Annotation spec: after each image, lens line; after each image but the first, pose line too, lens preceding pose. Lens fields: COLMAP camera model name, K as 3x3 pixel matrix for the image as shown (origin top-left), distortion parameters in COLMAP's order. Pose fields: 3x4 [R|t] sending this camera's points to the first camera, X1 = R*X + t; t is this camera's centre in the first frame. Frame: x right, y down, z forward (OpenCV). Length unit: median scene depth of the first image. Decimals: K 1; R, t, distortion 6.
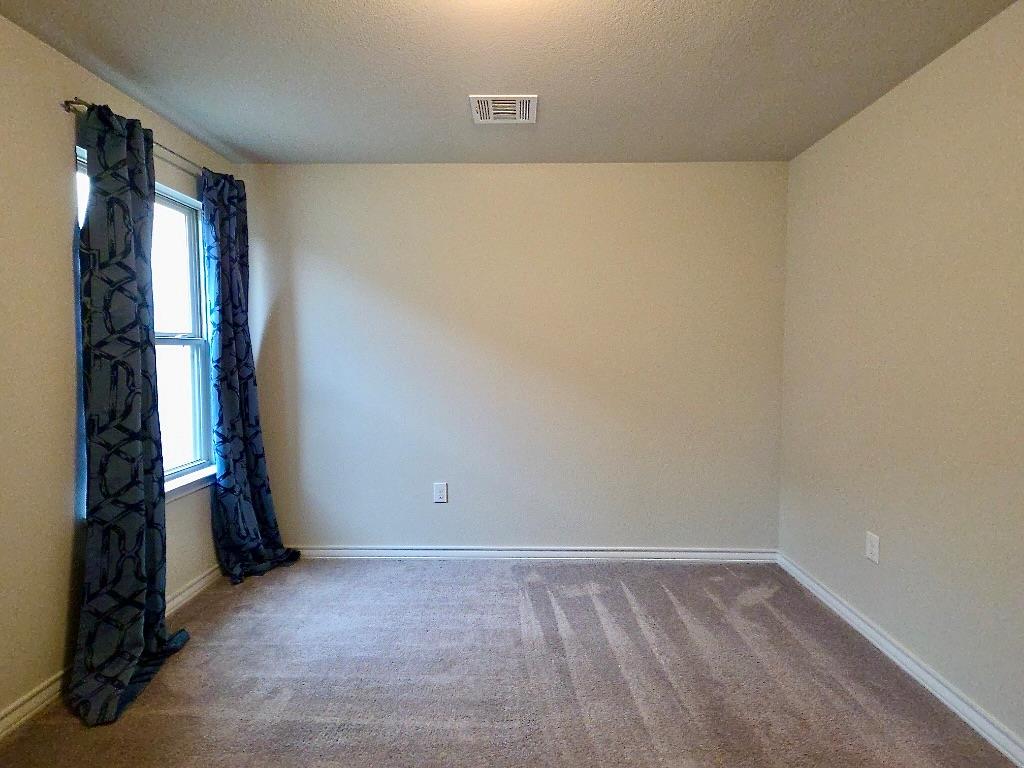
lens RADIAL K [[491.5, 0, 518.6], [0, 491.5, 378.5], [0, 0, 1]] dist [0.001219, -0.001507]
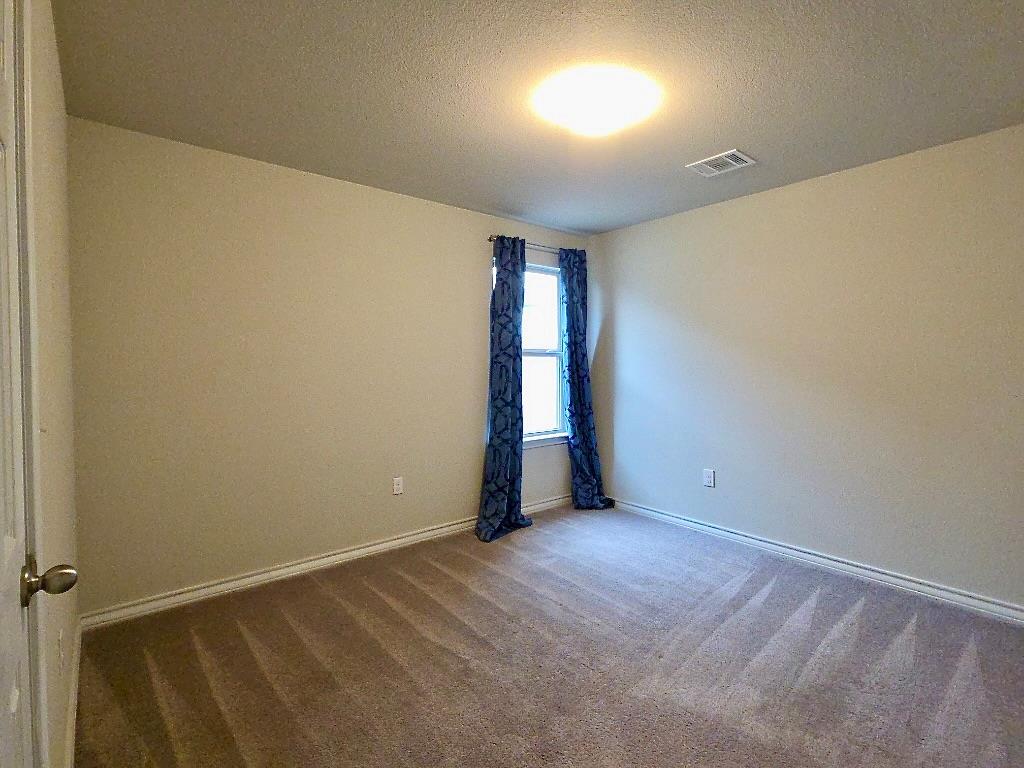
lens RADIAL K [[468.1, 0, 512.0], [0, 468.1, 384.0], [0, 0, 1]] dist [-0.000196, -0.000451]
pose [[0.654049, 0.034750, -0.755654, 0.587835], [-0.042206, 0.999065, 0.009413, 0.021083], [0.755274, 0.025736, 0.654904, -0.175261]]
